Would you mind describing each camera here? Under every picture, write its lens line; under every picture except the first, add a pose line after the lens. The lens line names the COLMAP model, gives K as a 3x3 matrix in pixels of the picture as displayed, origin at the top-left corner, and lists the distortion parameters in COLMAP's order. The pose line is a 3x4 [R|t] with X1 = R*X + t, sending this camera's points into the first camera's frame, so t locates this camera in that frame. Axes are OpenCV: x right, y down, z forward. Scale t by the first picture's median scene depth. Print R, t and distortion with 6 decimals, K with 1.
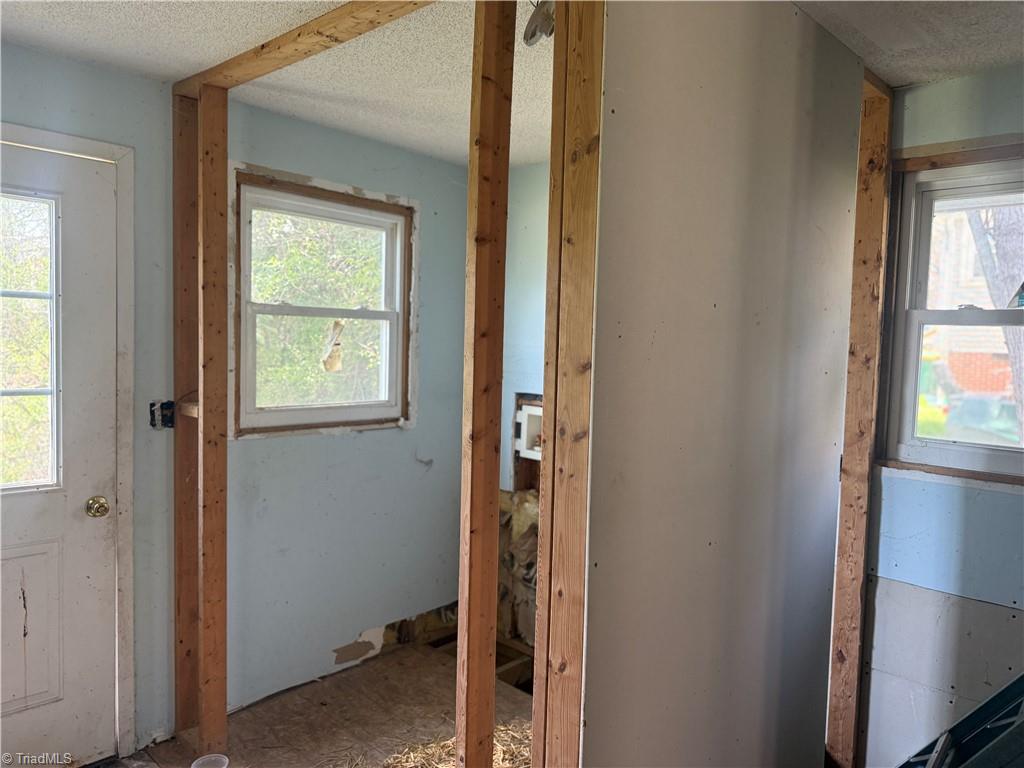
lens RADIAL K [[721.2, 0, 515.1], [0, 721.2, 384.8], [0, 0, 1]] dist [0.002203, -0.007578]
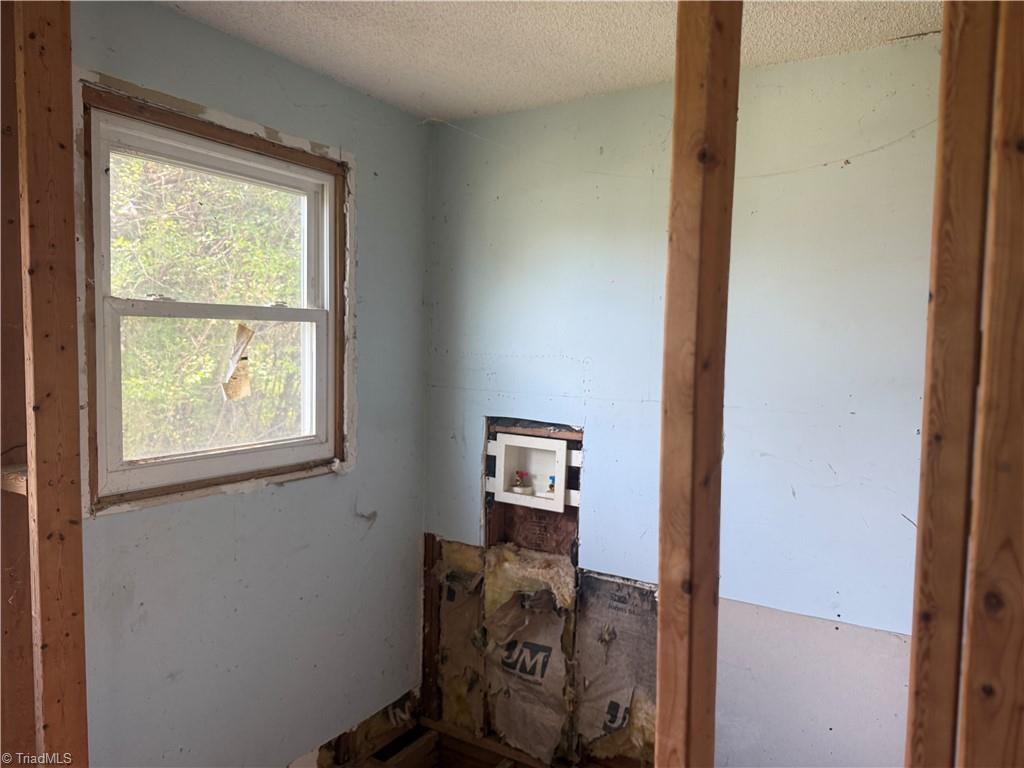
lens RADIAL K [[734.2, 0, 512.0], [0, 734.2, 384.0], [0, 0, 1]] dist [-0.014855, -0.001306]
pose [[0.982954, -0.024491, 0.182212, -0.117112], [0.023509, 0.999695, 0.007549, -0.029379], [-0.182342, -0.003136, 0.983230, 0.256496]]
